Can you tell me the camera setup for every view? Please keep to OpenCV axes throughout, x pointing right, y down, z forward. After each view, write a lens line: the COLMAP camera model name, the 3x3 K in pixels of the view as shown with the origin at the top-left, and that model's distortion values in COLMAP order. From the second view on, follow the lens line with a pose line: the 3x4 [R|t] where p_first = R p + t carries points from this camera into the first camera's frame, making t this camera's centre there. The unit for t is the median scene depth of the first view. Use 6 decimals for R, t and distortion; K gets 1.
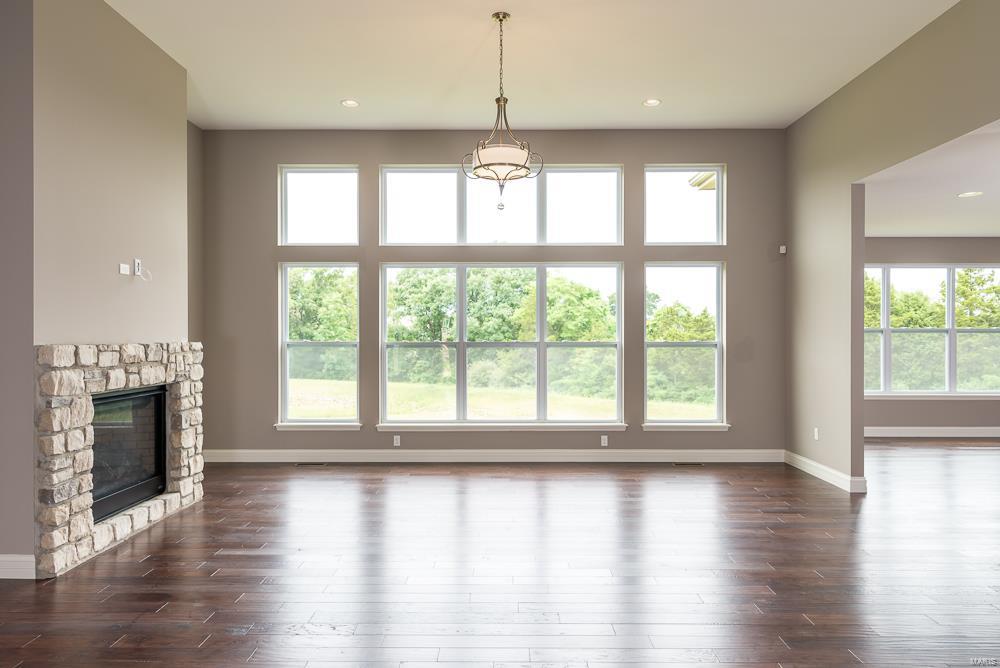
lens RADIAL K [[663.9, 0, 500.2], [0, 663.9, 337.0], [0, 0, 1]] dist [0.002929, -0.001201]
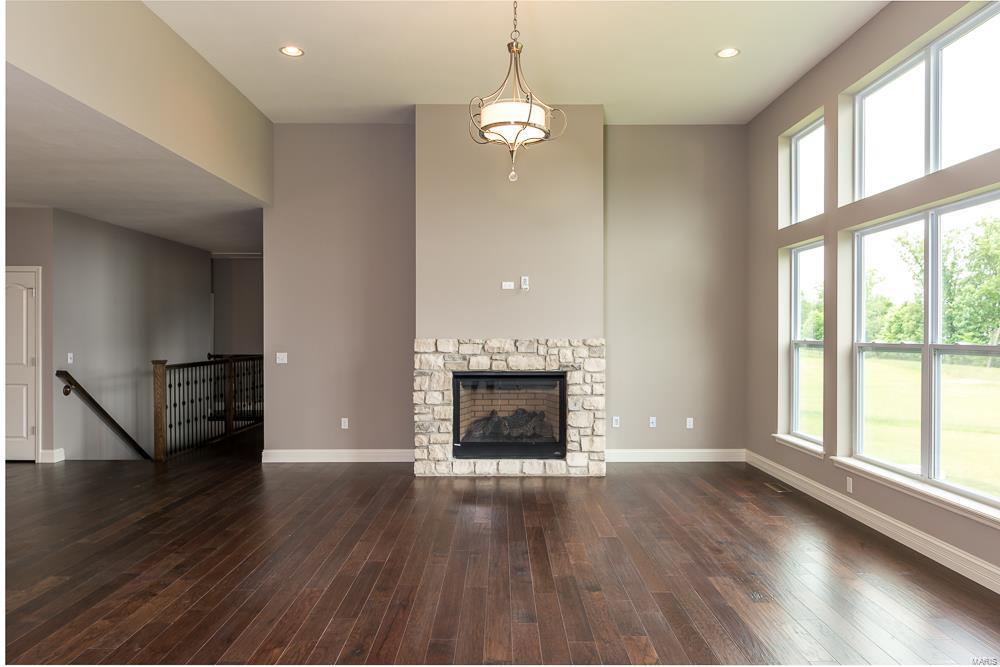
lens RADIAL K [[654.6, 0, 502.1], [0, 654.6, 337.7], [0, 0, 1]] dist [-0.000222, -0.000677]
pose [[0.015174, 0.007213, -0.999859, 0.809346], [-0.002498, 0.999971, 0.007176, -0.002349], [0.999882, 0.002389, 0.015191, 0.971695]]
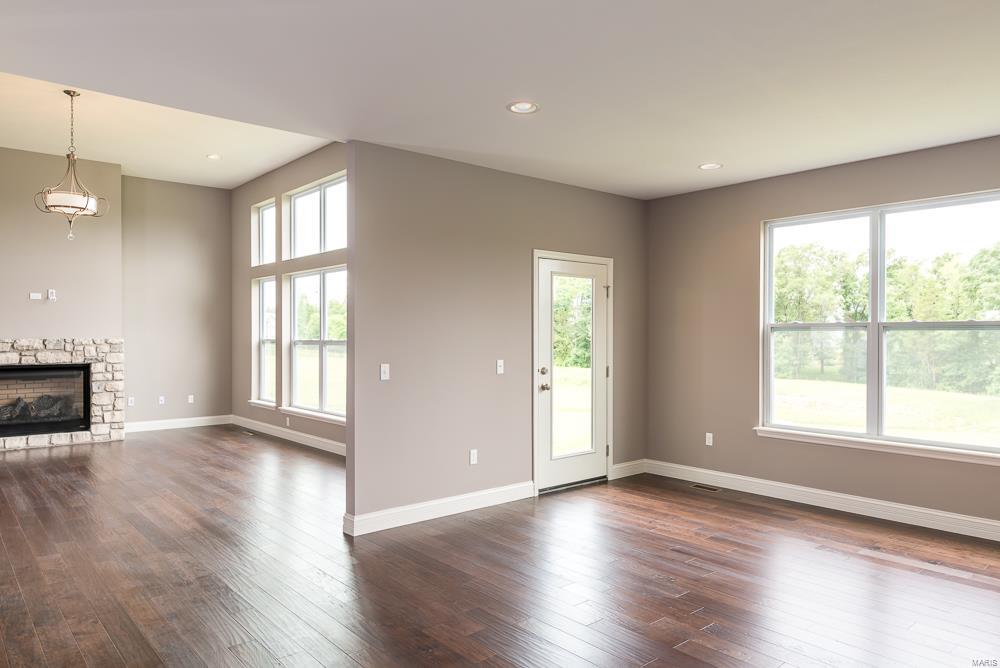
lens RADIAL K [[669.5, 0, 503.2], [0, 669.5, 338.0], [0, 0, 1]] dist [0.004057, -0.000425]
pose [[0.663161, 0.004758, -0.748462, 1.572644], [-0.002685, 0.999988, 0.003979, -0.002492], [0.748472, -0.000629, 0.663166, 0.754700]]
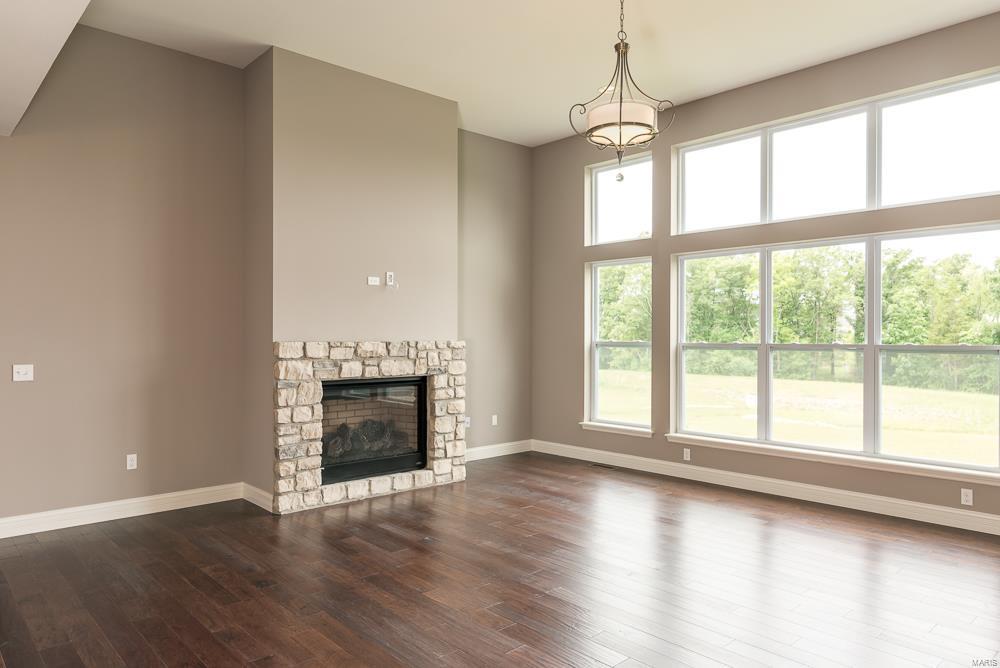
lens RADIAL K [[663.9, 0, 500.2], [0, 663.9, 337.0], [0, 0, 1]] dist [0.002929, -0.001201]
pose [[0.680783, 0.004099, -0.732474, 0.499669], [-0.004019, 0.999990, 0.001860, -0.001295], [0.732475, 0.001678, 0.680792, 0.335047]]
